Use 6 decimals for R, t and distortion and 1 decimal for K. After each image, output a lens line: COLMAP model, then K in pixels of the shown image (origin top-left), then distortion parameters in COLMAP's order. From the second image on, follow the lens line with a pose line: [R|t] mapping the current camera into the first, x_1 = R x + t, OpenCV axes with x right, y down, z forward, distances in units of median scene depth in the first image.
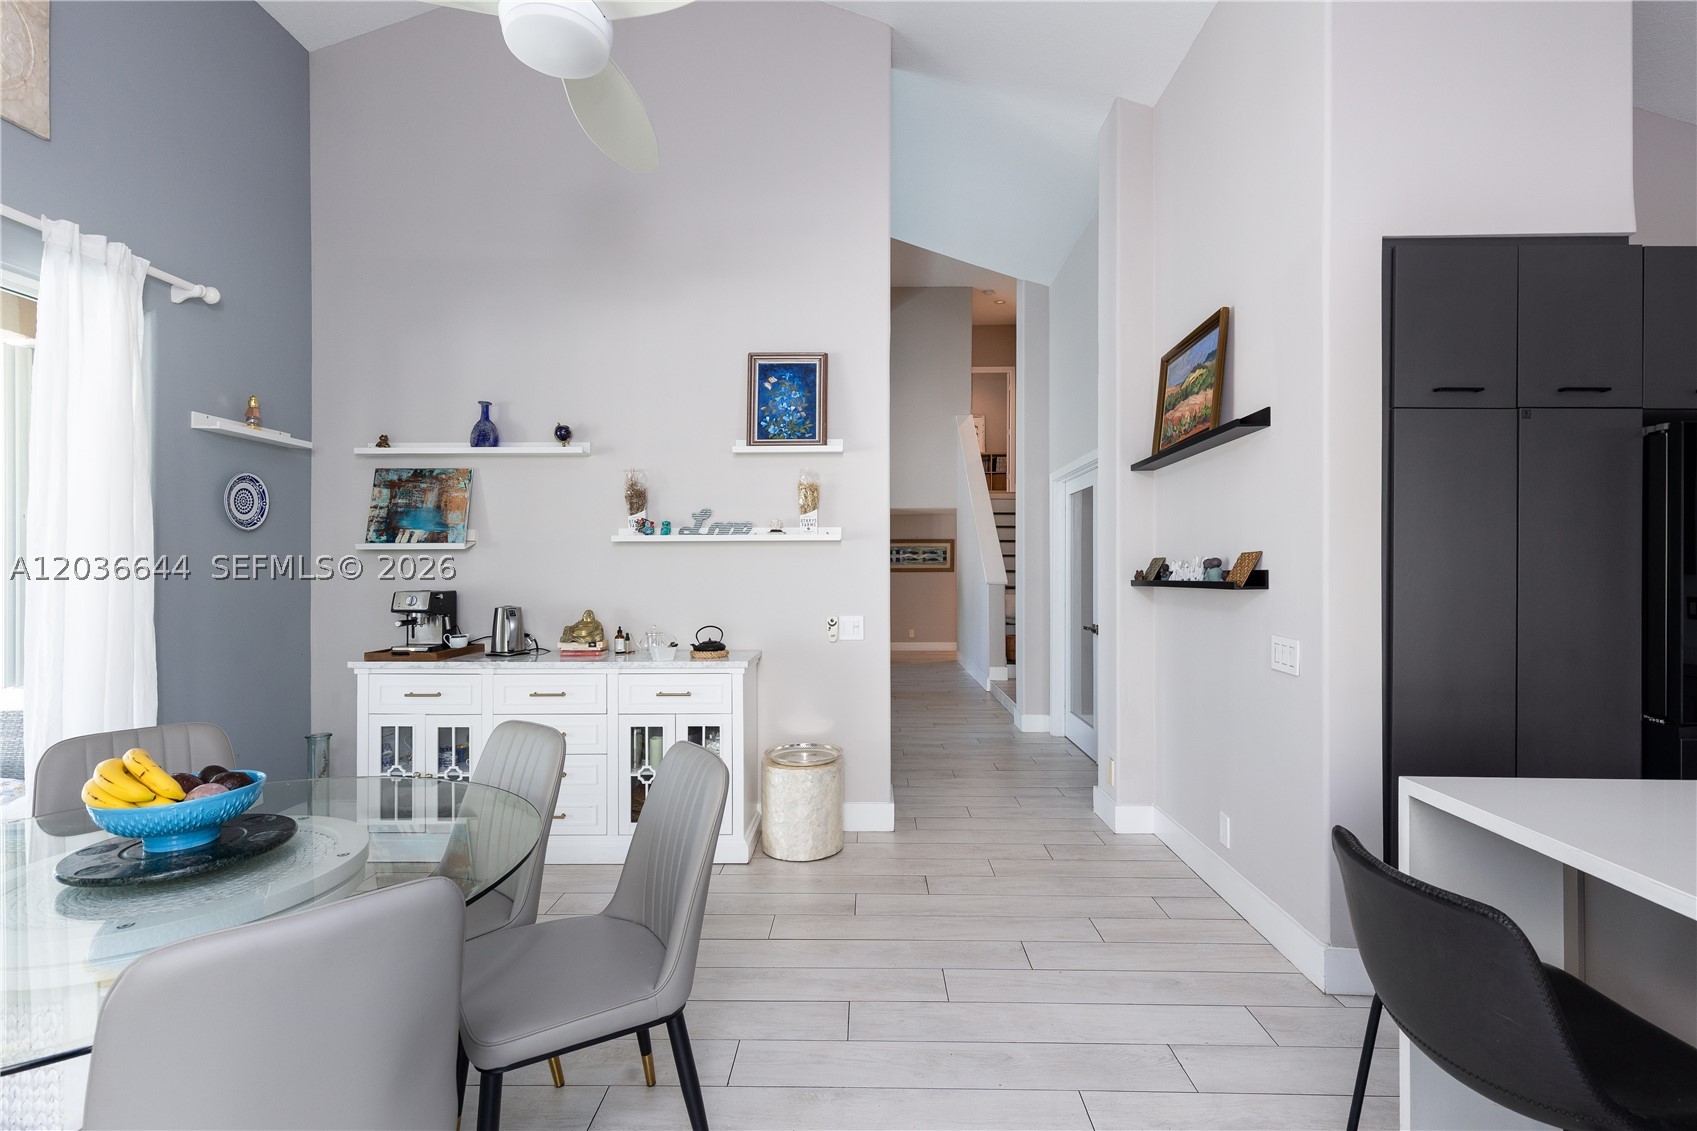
lens RADIAL K [[777.9, 0, 863.4], [0, 777.9, 567.1], [0, 0, 1]] dist [0.015577, -0.000577]
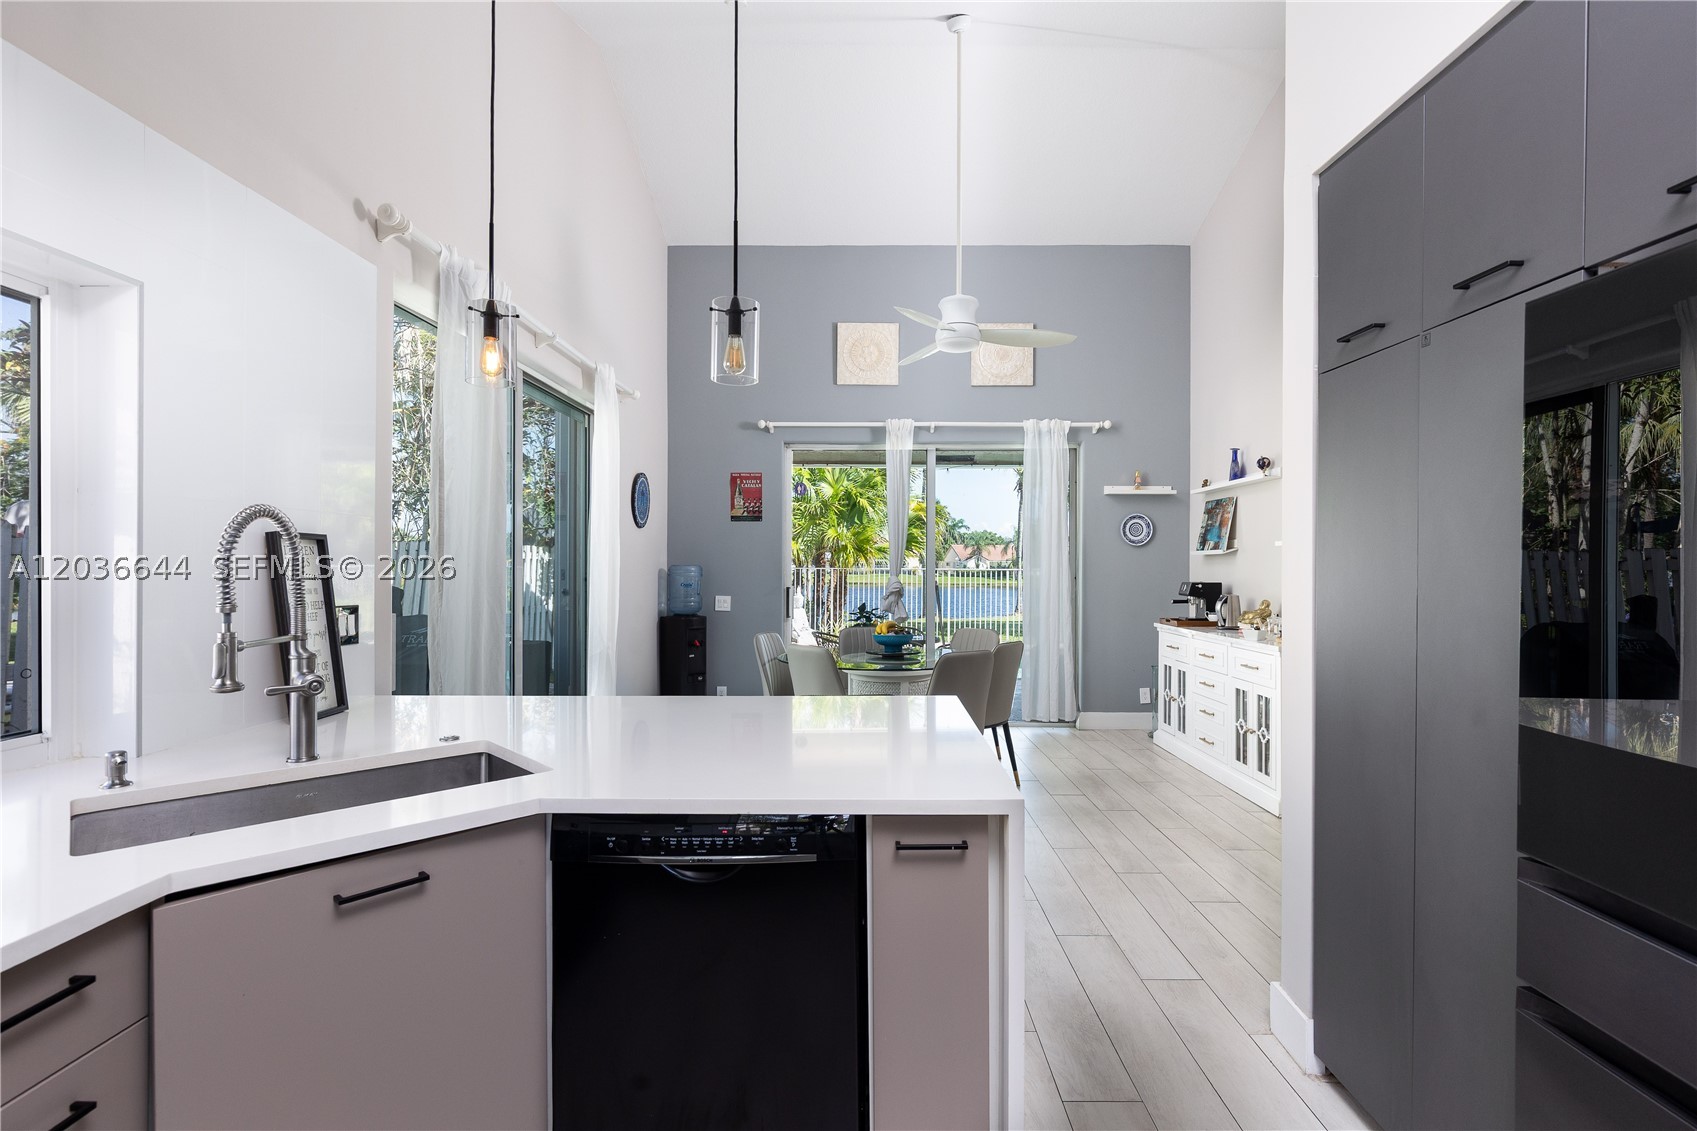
lens RADIAL K [[800.1, 0, 857.6], [0, 800.1, 567.2], [0, 0, 1]] dist [-0.001226, -0.000009]
pose [[0.013571, 0.001410, -0.999907, 1.035095], [0.000697, 0.999999, 0.001420, -0.000895], [0.999908, -0.000716, 0.013570, 0.341429]]
